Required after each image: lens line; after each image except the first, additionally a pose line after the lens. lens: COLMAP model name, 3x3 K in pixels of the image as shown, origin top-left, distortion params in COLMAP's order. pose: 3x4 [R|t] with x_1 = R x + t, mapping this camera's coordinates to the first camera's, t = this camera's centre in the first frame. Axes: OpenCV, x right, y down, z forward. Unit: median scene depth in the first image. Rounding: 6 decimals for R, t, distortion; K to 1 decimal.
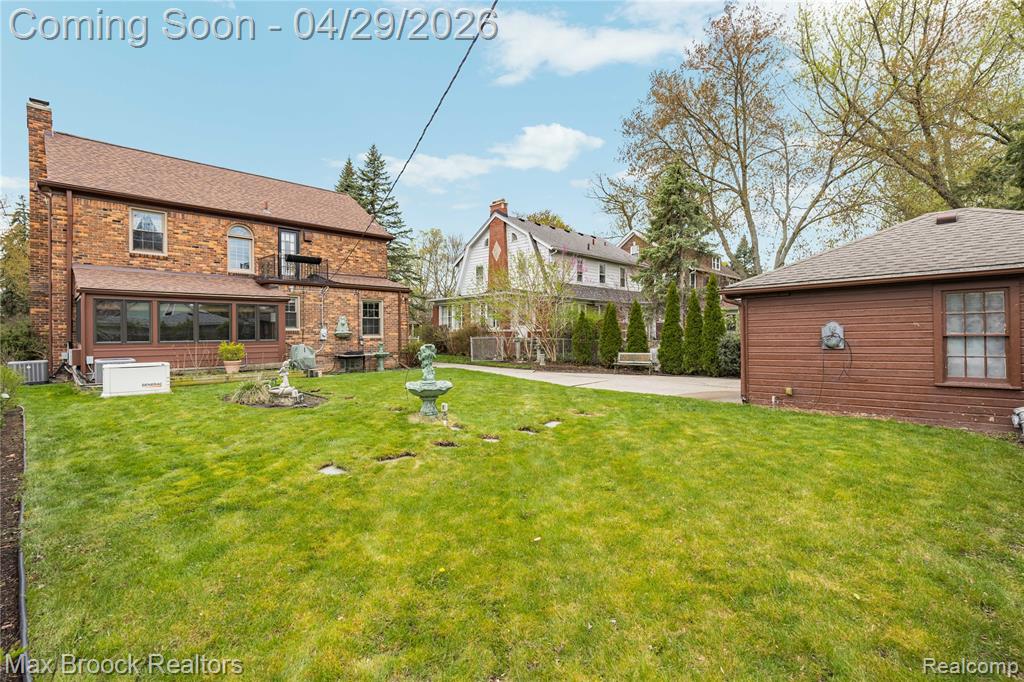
lens RADIAL K [[467.0, 0, 515.2], [0, 467.0, 337.3], [0, 0, 1]] dist [-0.003882, -0.000757]
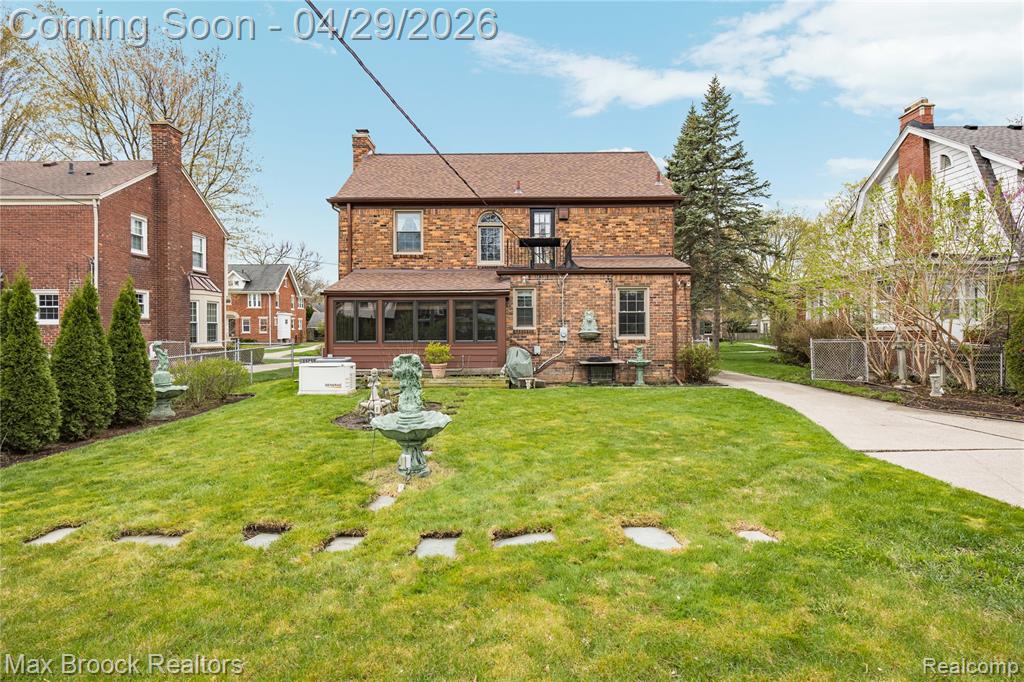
lens RADIAL K [[559.8, 0, 510.0], [0, 559.8, 335.7], [0, 0, 1]] dist [-0.000792, -0.002140]
pose [[0.691384, 0.007298, -0.722450, 0.202230], [-0.008107, 0.999964, 0.002343, -0.005339], [0.722442, 0.004237, 0.691419, 0.265805]]
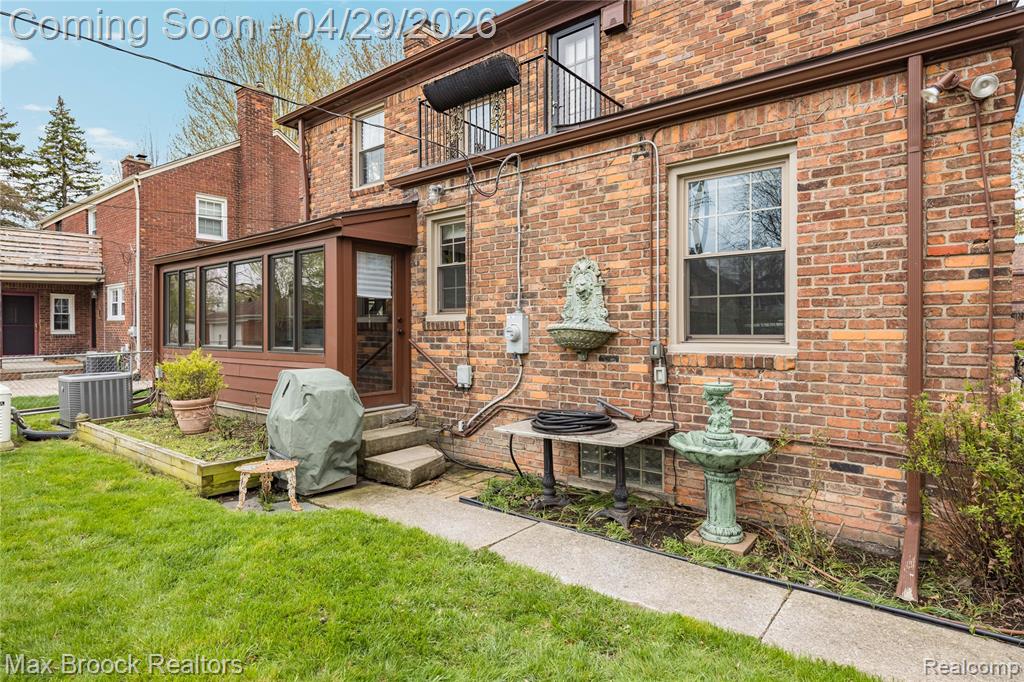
lens RADIAL K [[559.8, 0, 508.9], [0, 559.8, 336.5], [0, 0, 1]] dist [-0.000792, -0.002140]
pose [[0.083784, 0.013190, -0.996397, -0.081504], [-0.013447, 0.999836, 0.012105, -0.008341], [0.996393, 0.012384, 0.083947, 0.923757]]
